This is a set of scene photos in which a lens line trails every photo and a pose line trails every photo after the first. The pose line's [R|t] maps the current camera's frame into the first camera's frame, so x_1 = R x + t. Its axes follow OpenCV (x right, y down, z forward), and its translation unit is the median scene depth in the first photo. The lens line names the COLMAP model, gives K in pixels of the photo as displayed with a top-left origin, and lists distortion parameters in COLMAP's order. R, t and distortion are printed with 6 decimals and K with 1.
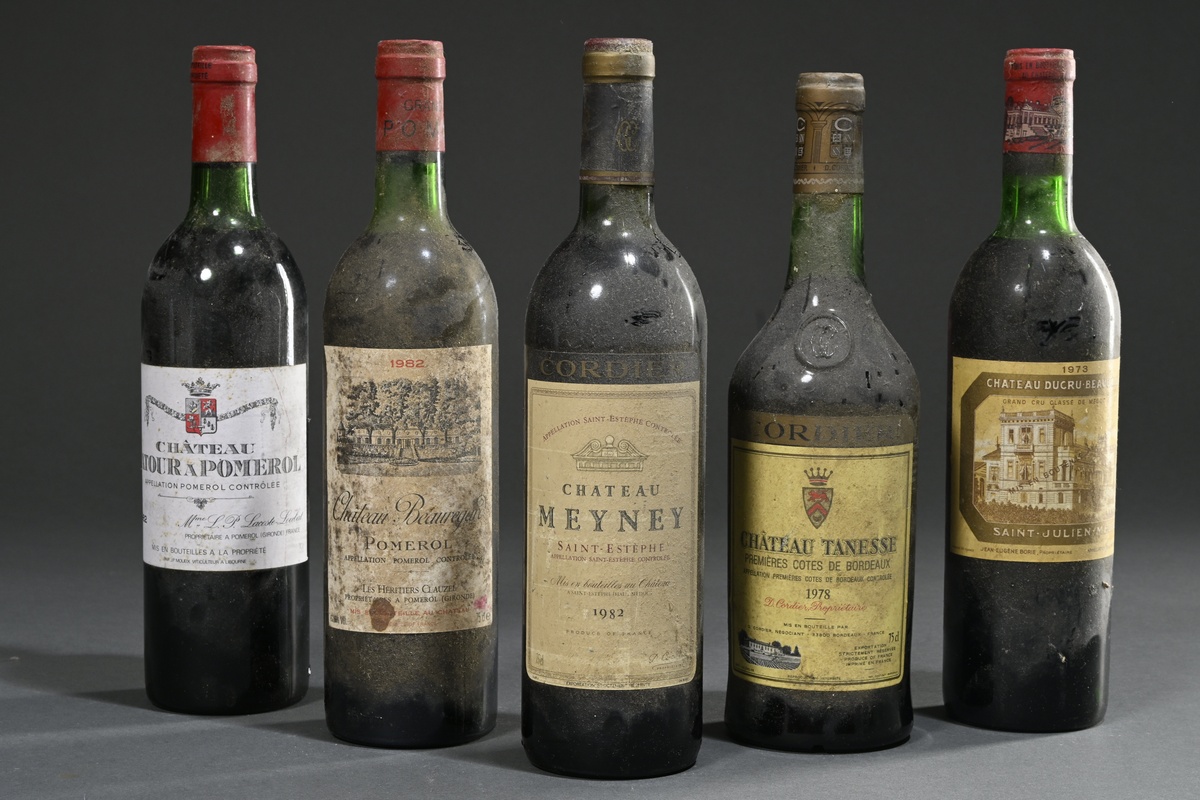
lens RADIAL K [[2654.2, 0, 600.0], [0, 2654.2, 400.0], [0, 0, 1]] dist [0.019181, -0.102025]
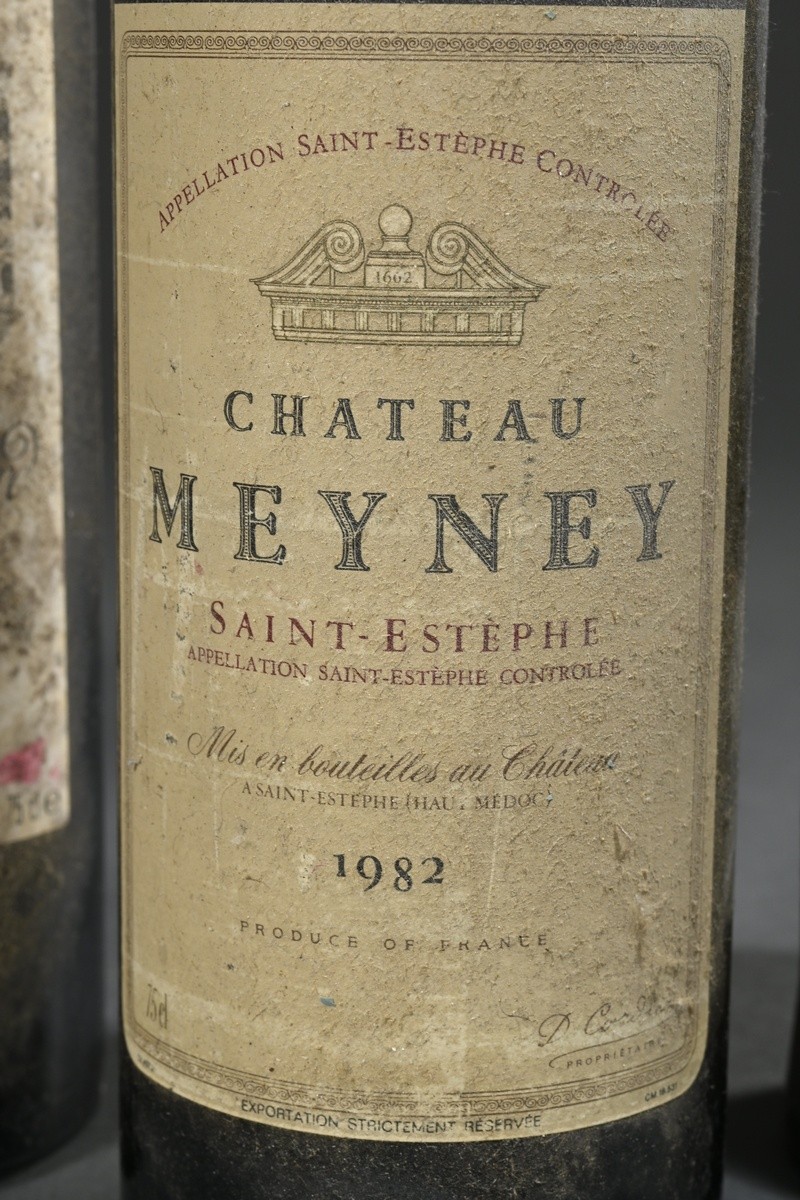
lens RADIAL K [[2654.2, 0, 400.0], [0, 2654.2, 600.0], [0, 0, 1]] dist [0.019181, -0.102025]
pose [[0.997660, 0.016964, -0.066232, 0.021516], [-0.009434, 0.993619, 0.112392, 0.022116], [0.067716, -0.111504, 0.991454, 0.725667]]
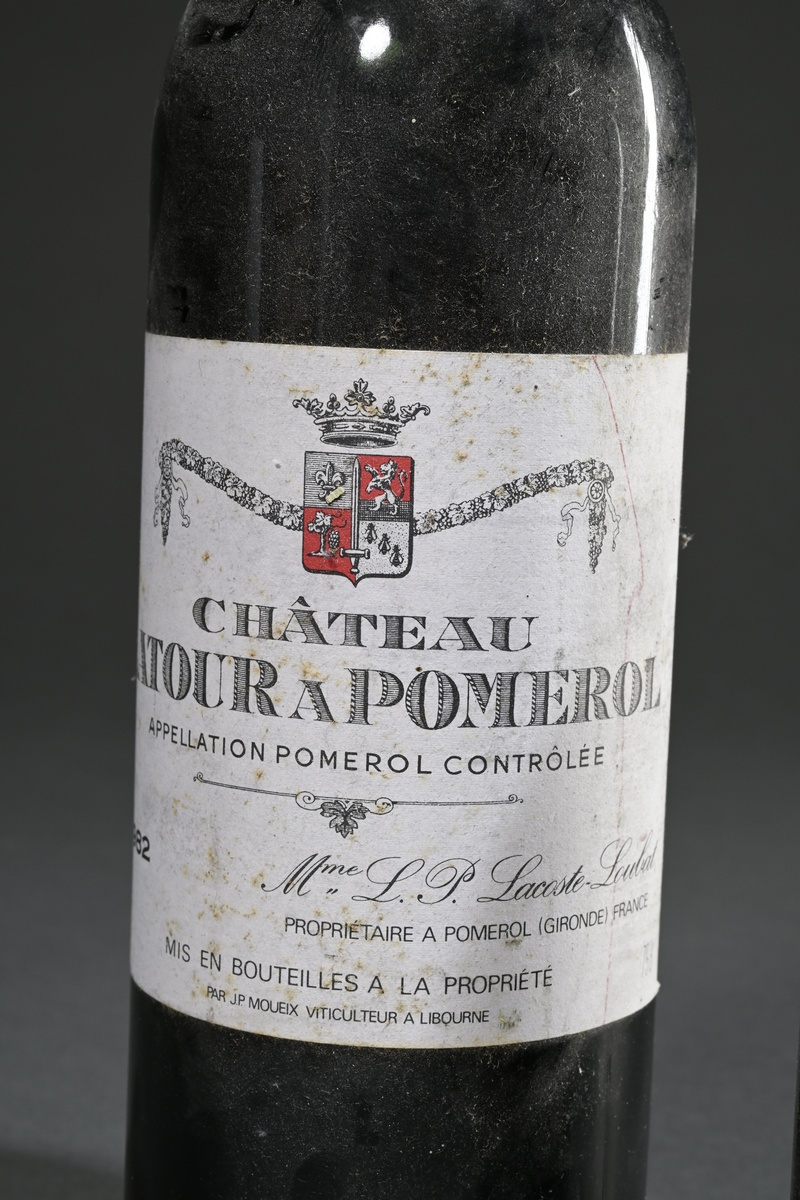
lens RADIAL K [[2654.2, 0, 400.0], [0, 2654.2, 600.0], [0, 0, 1]] dist [0.019181, -0.102025]
pose [[0.999015, 0.034644, -0.027731, -0.149043], [-0.033753, 0.998919, 0.031963, 0.006351], [0.028809, -0.030996, 0.999104, 0.773323]]
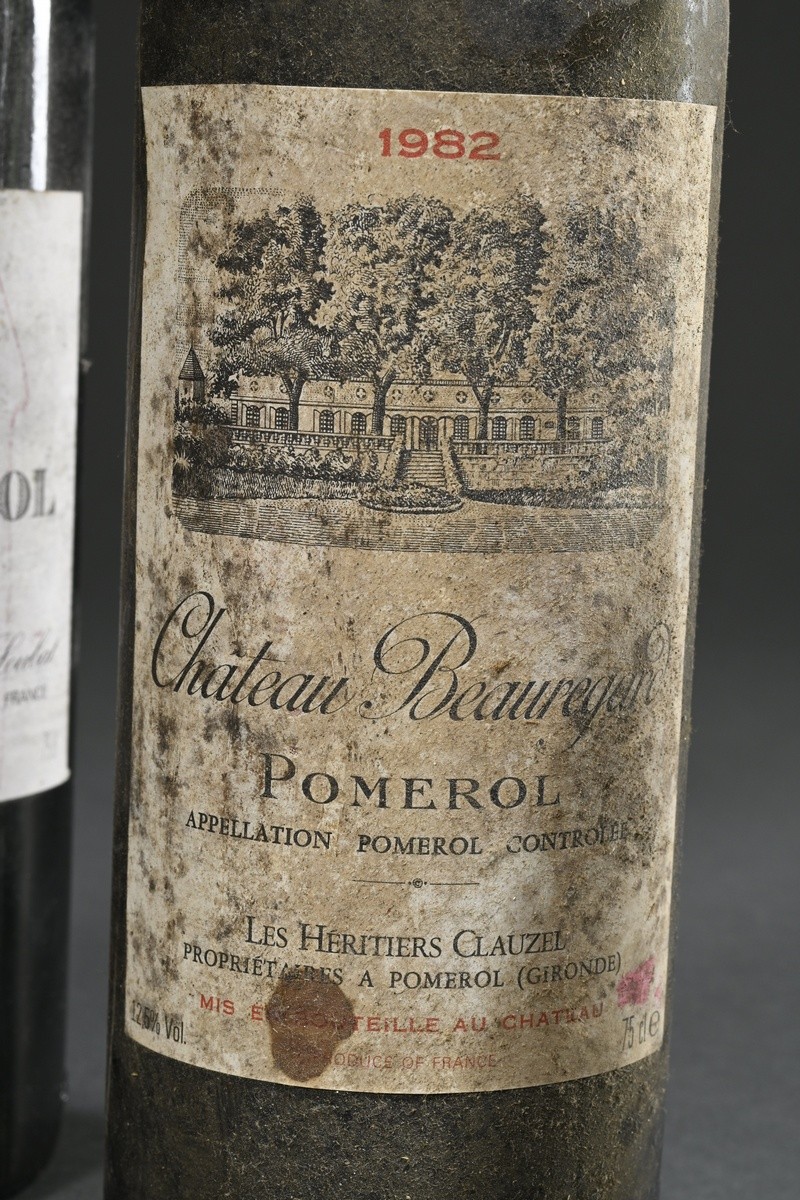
lens RADIAL K [[2654.2, 0, 400.0], [0, 2654.2, 600.0], [0, 0, 1]] dist [0.019181, -0.102025]
pose [[0.999213, 0.039638, 0.001736, -0.077340], [-0.039674, 0.997851, 0.052143, 0.020016], [0.000335, -0.052171, 0.998638, 0.739661]]
